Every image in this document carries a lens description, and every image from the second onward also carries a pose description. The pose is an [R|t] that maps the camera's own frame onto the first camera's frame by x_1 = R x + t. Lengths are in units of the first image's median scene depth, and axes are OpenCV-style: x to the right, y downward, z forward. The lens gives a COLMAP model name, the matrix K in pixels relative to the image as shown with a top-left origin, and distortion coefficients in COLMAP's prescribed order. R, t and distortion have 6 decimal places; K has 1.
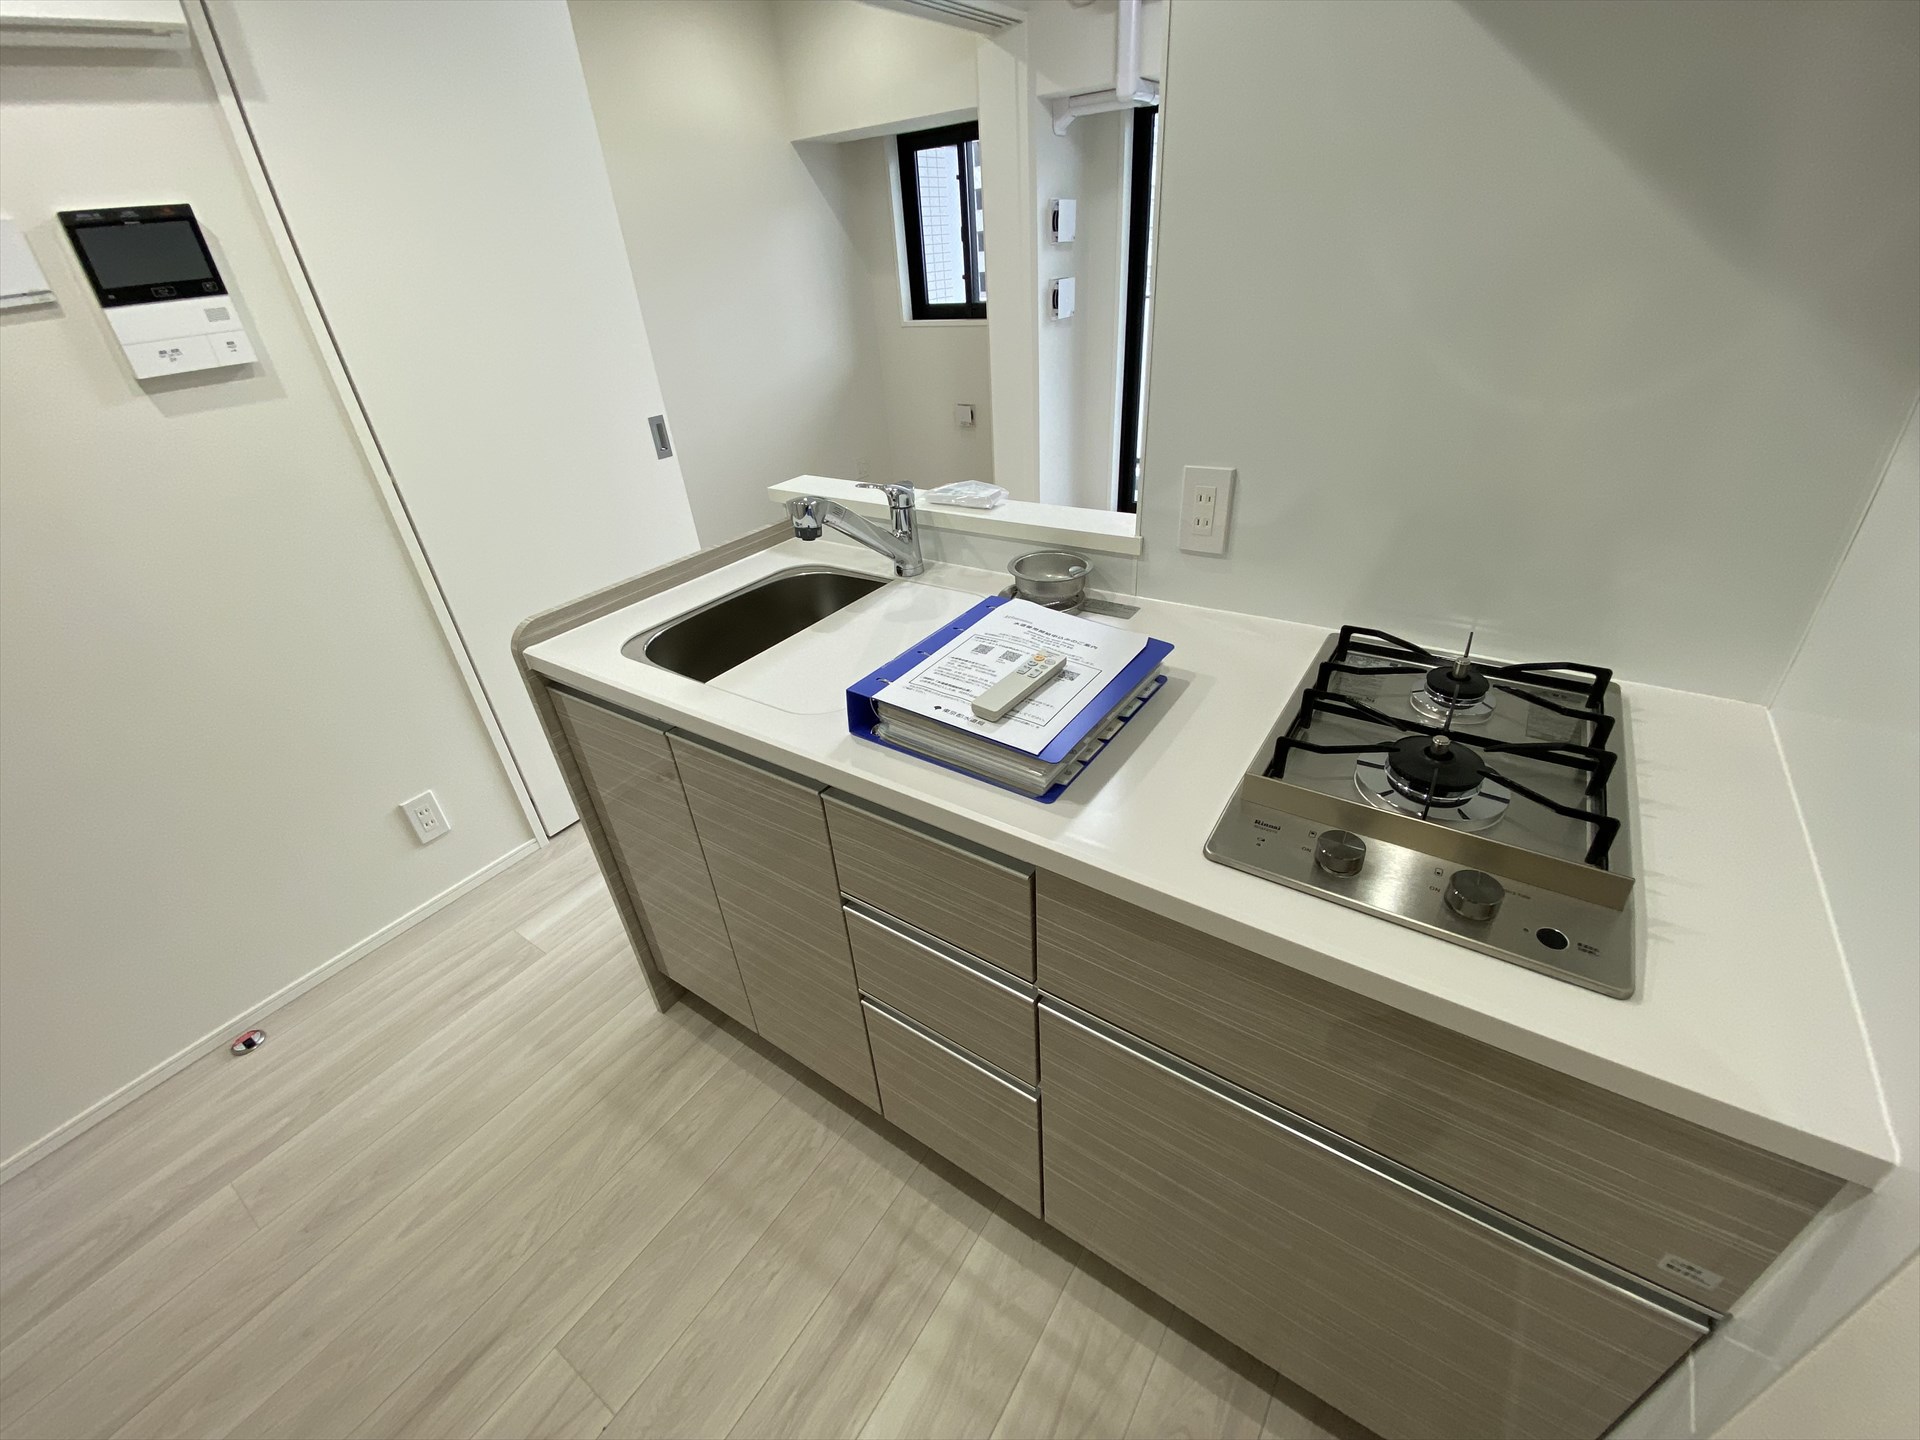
lens RADIAL K [[767.8, 0, 960.0], [0, 767.8, 720.0], [0, 0, 1]] dist [0.001823, -0.008213]
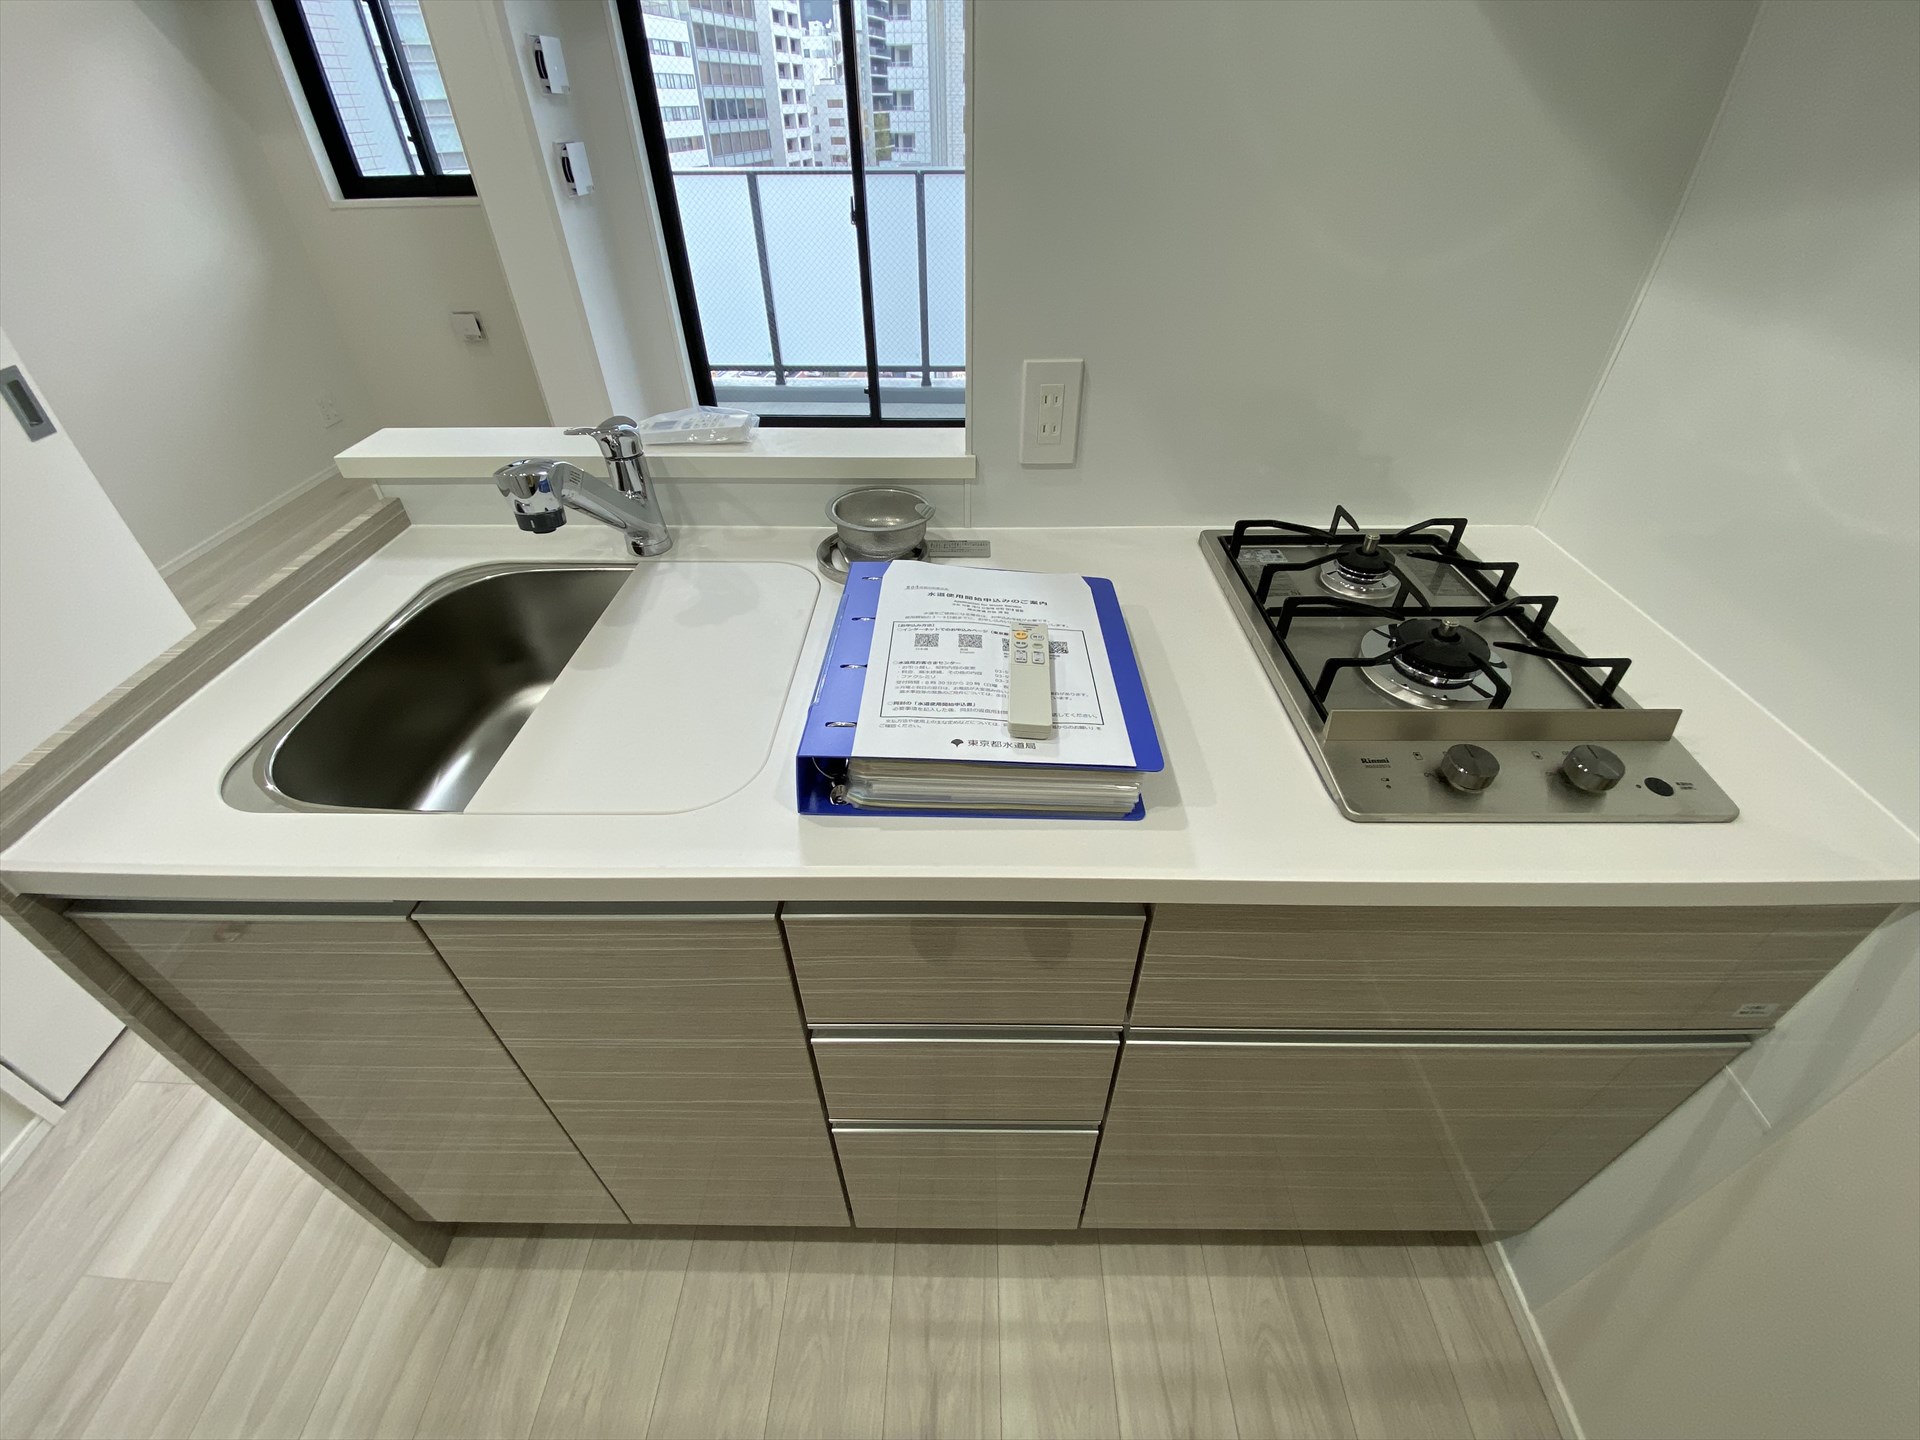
lens RADIAL K [[767.8, 0, 960.0], [0, 767.8, 720.0], [0, 0, 1]] dist [0.001823, -0.008213]
pose [[0.831822, -0.296567, 0.469170, -0.257829], [0.245724, 0.954703, 0.167816, -0.112327], [-0.497687, -0.024307, 0.867016, 0.293398]]
